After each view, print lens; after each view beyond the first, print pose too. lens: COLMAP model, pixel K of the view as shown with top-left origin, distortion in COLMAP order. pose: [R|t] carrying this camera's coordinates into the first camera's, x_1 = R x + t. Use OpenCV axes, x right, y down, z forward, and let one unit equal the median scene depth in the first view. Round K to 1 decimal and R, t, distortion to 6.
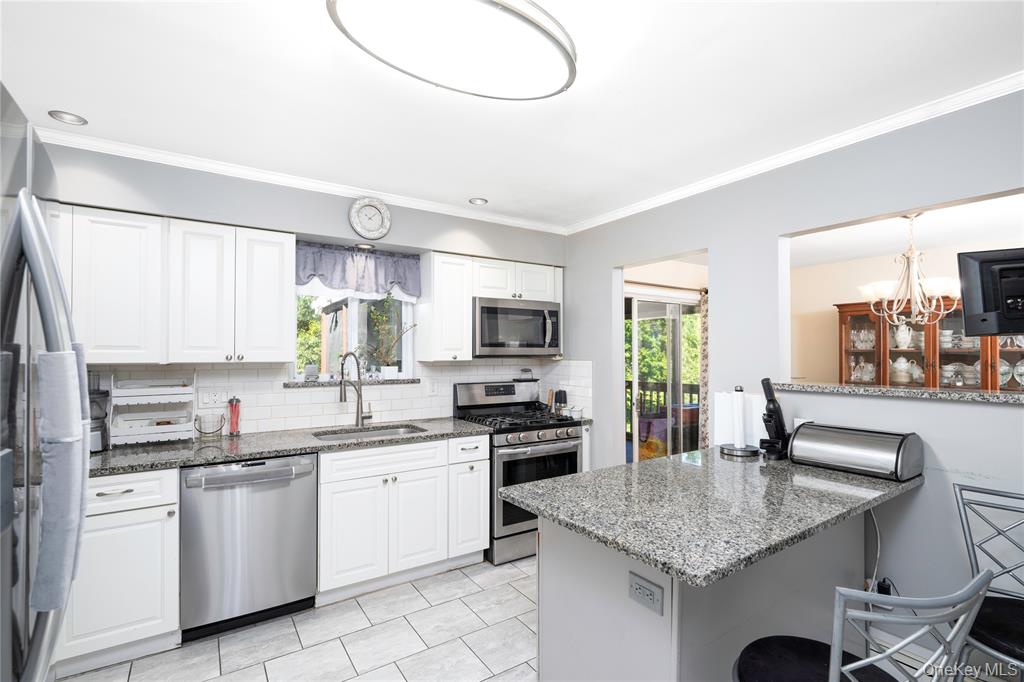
lens RADIAL K [[456.3, 0, 511.9], [0, 456.3, 348.9], [0, 0, 1]] dist [0.004428, 0.000261]
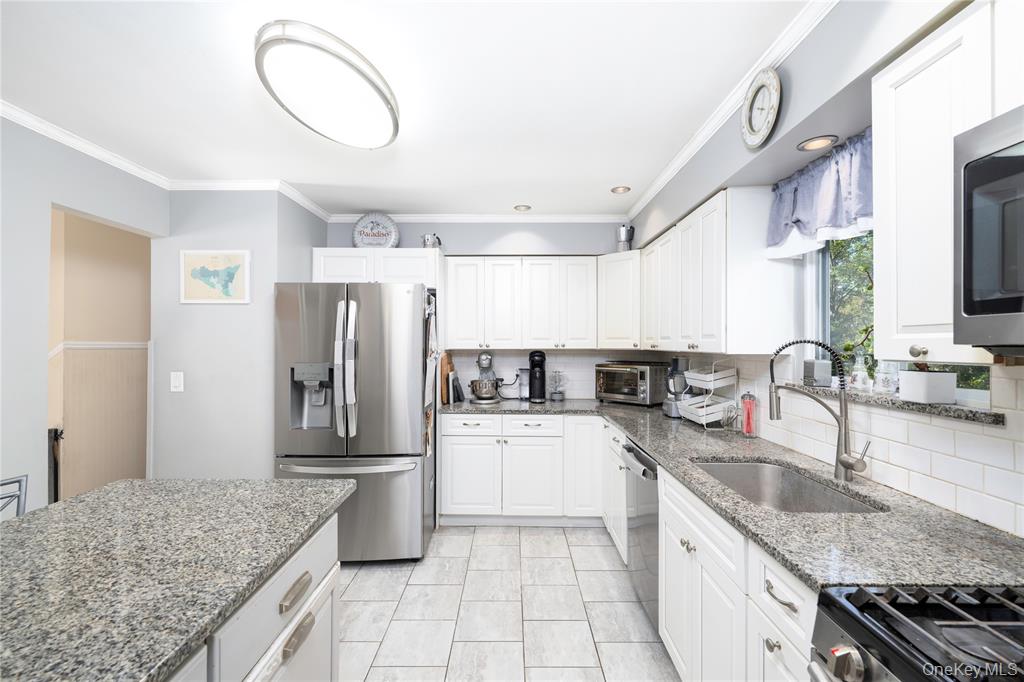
lens RADIAL K [[456.3, 0, 514.3], [0, 456.3, 343.9], [0, 0, 1]] dist [0.004428, 0.000261]
pose [[-0.551807, -0.004774, -0.833958, 0.638665], [0.009809, 0.999877, -0.012214, 0.035715], [0.833914, -0.014920, -0.551692, 1.954648]]
